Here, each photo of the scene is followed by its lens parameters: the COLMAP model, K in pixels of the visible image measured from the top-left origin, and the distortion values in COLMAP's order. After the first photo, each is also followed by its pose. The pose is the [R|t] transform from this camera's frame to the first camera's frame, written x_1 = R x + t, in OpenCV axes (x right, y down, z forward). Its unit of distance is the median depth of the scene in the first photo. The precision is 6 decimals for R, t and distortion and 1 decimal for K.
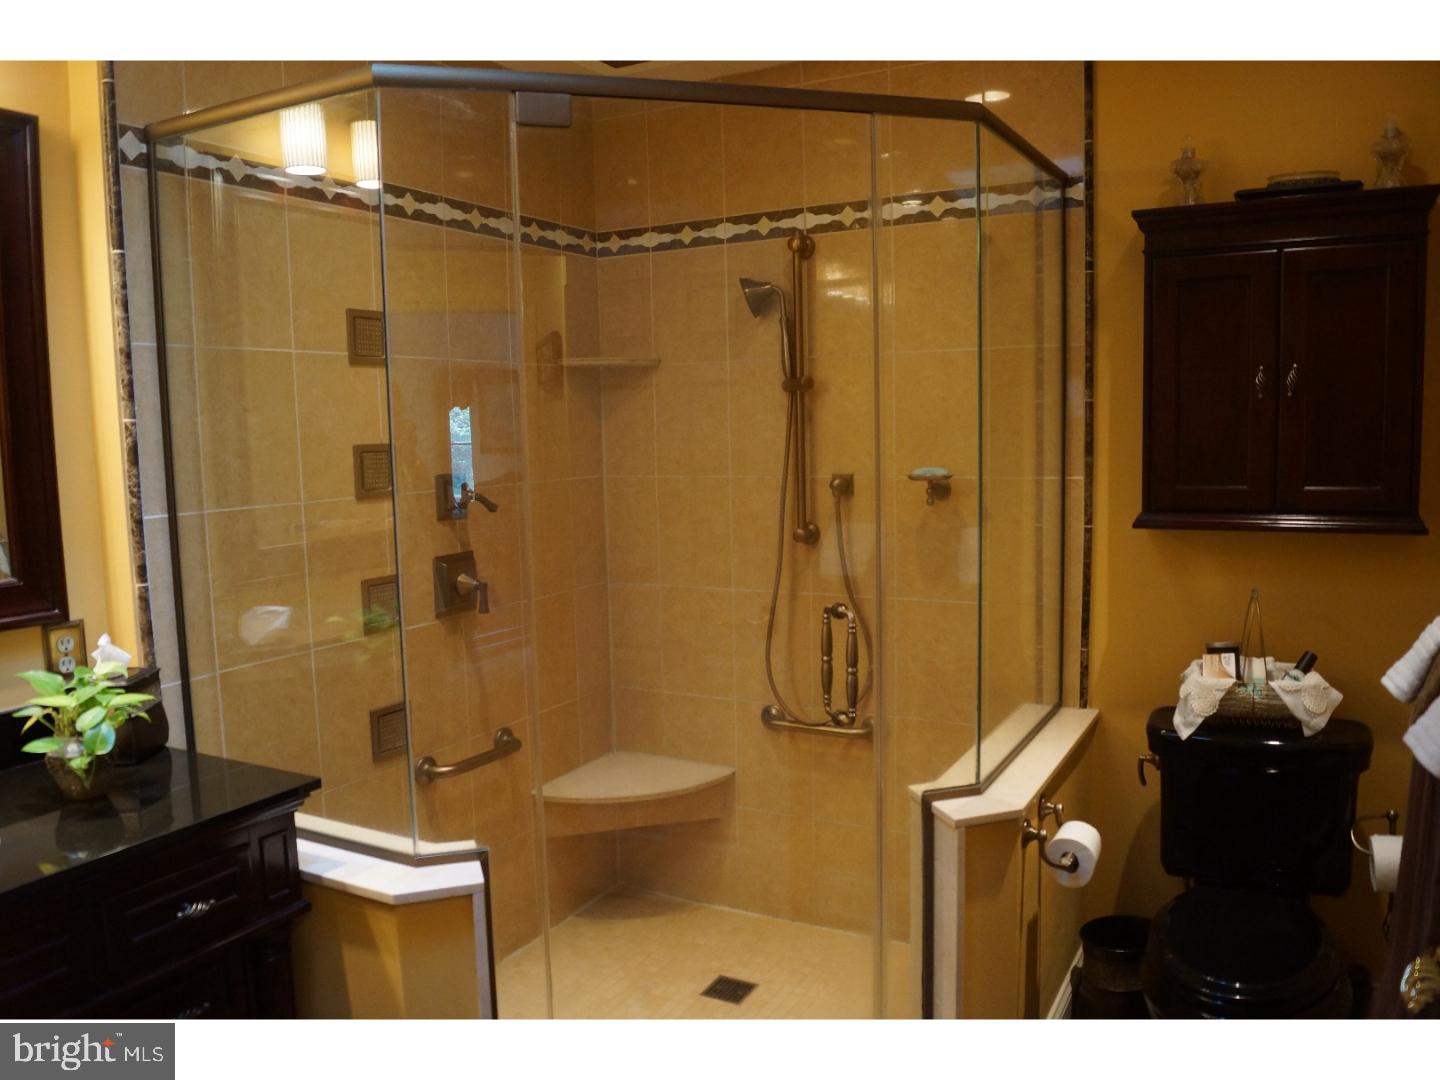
lens RADIAL K [[1133.3, 0, 718.5], [0, 1133.3, 541.2], [0, 0, 1]] dist [-0.068713, 0.004072]
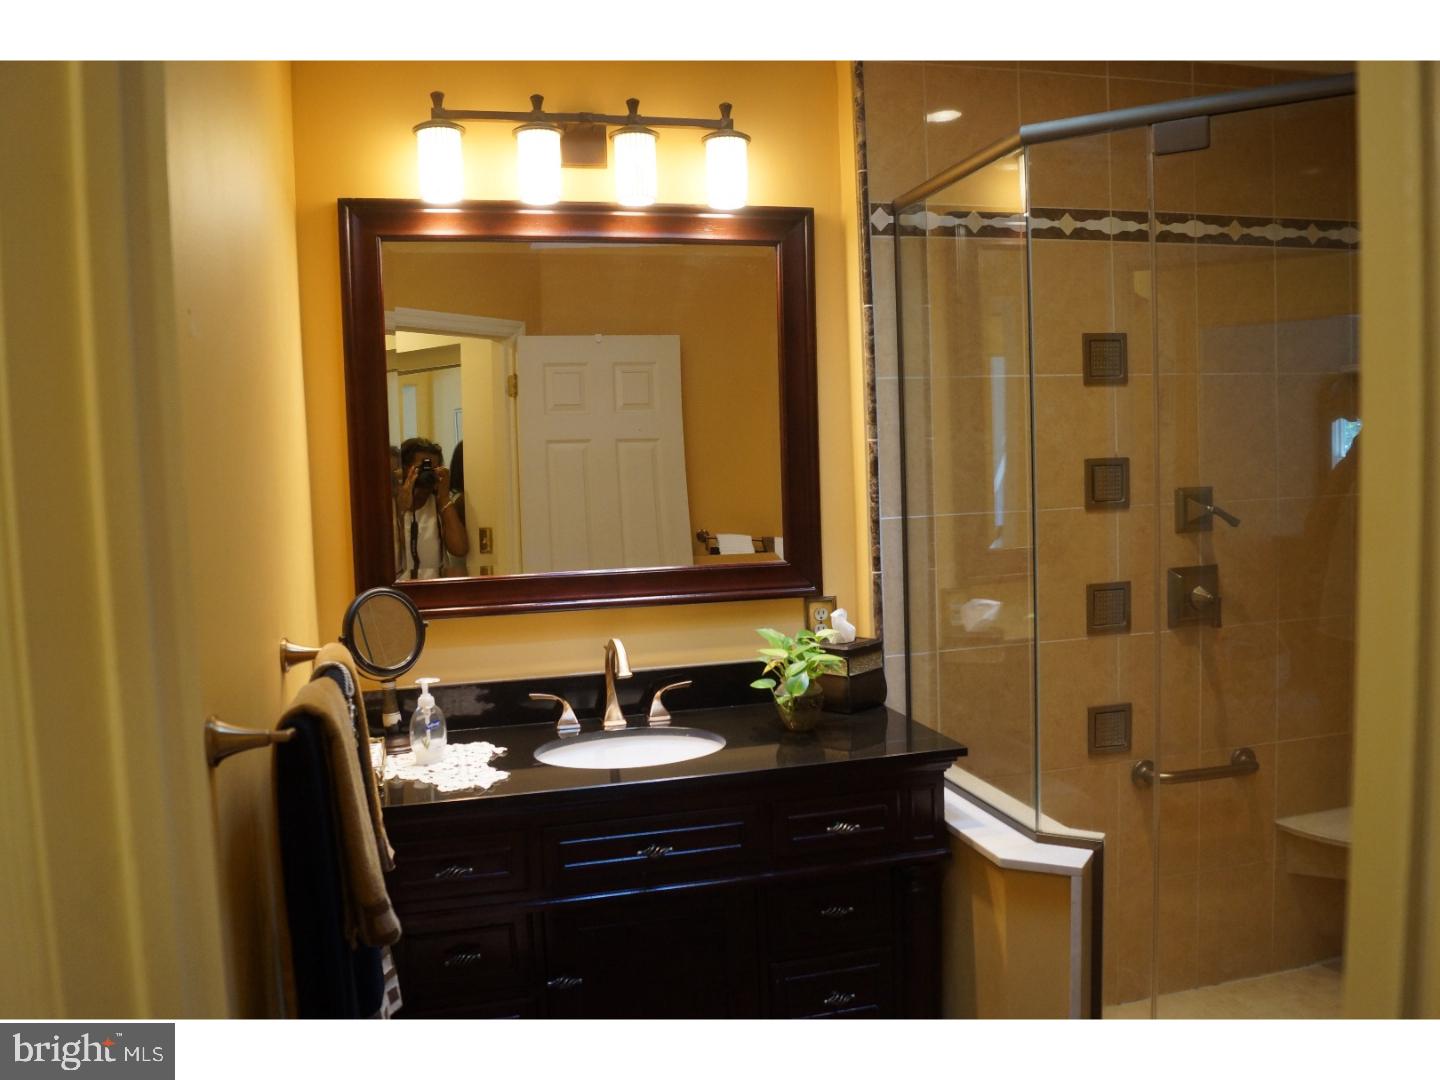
lens RADIAL K [[1133.3, 0, 712.6], [0, 1133.3, 539.0], [0, 0, 1]] dist [-0.068713, 0.004072]
pose [[0.688356, 0.046175, -0.723902, 0.267495], [-0.053326, 0.998493, 0.012982, -0.004687], [0.723411, 0.029666, 0.689780, -0.002959]]
